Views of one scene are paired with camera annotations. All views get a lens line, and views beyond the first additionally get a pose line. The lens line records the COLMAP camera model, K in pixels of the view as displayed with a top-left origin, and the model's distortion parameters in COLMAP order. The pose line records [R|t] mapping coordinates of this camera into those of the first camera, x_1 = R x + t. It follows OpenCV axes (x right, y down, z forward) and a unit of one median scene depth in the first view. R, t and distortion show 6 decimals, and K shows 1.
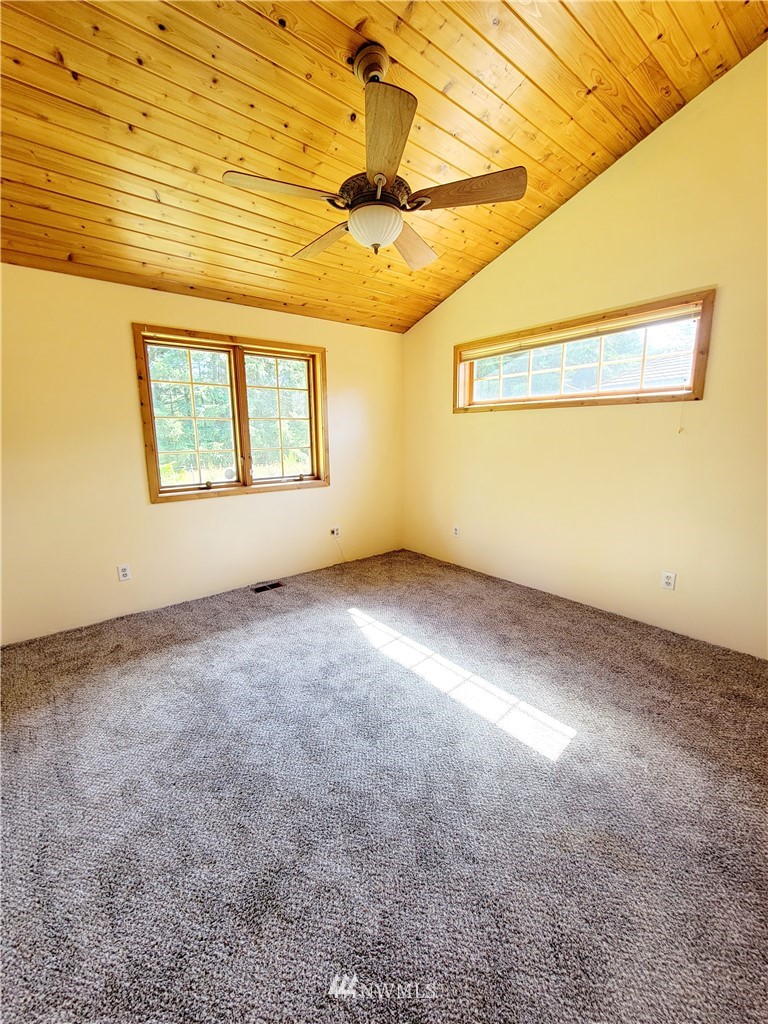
lens RADIAL K [[417.2, 0, 377.4], [0, 417.2, 514.3], [0, 0, 1]] dist [-0.002143, -0.000795]
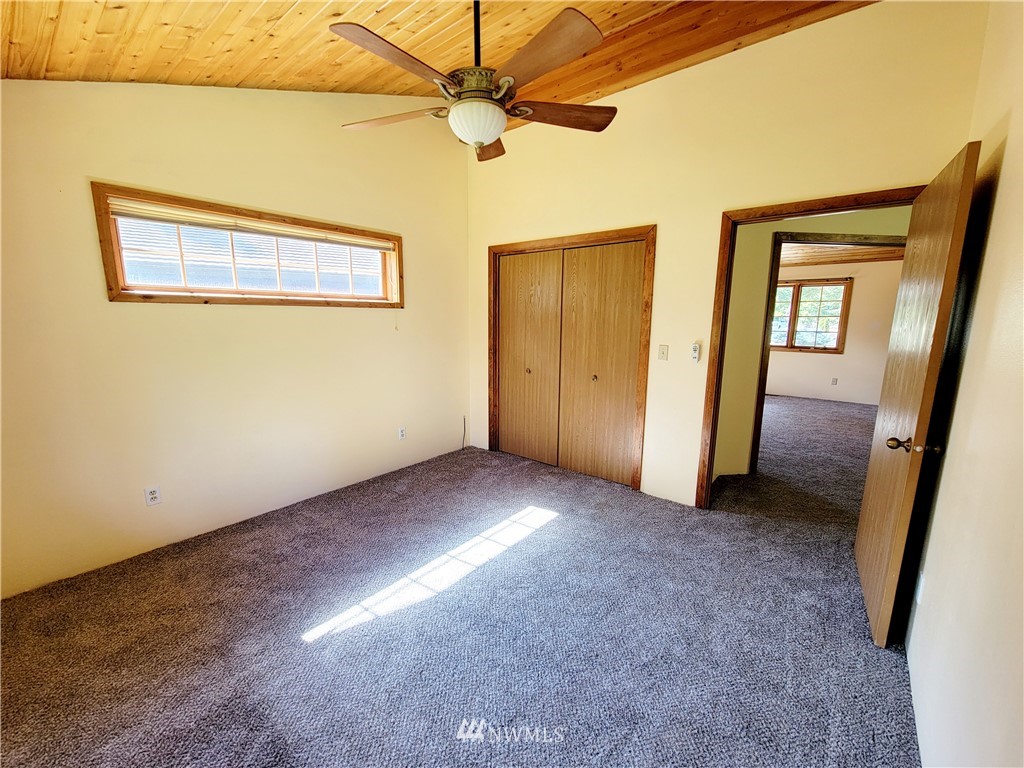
lens RADIAL K [[417.2, 0, 512.4], [0, 417.2, 389.2], [0, 0, 1]] dist [-0.002143, -0.000795]
pose [[-0.221128, -0.152934, 0.963179, -0.652746], [0.183877, 0.963376, 0.195180, -0.173002], [-0.957753, 0.220266, -0.184908, 0.777553]]
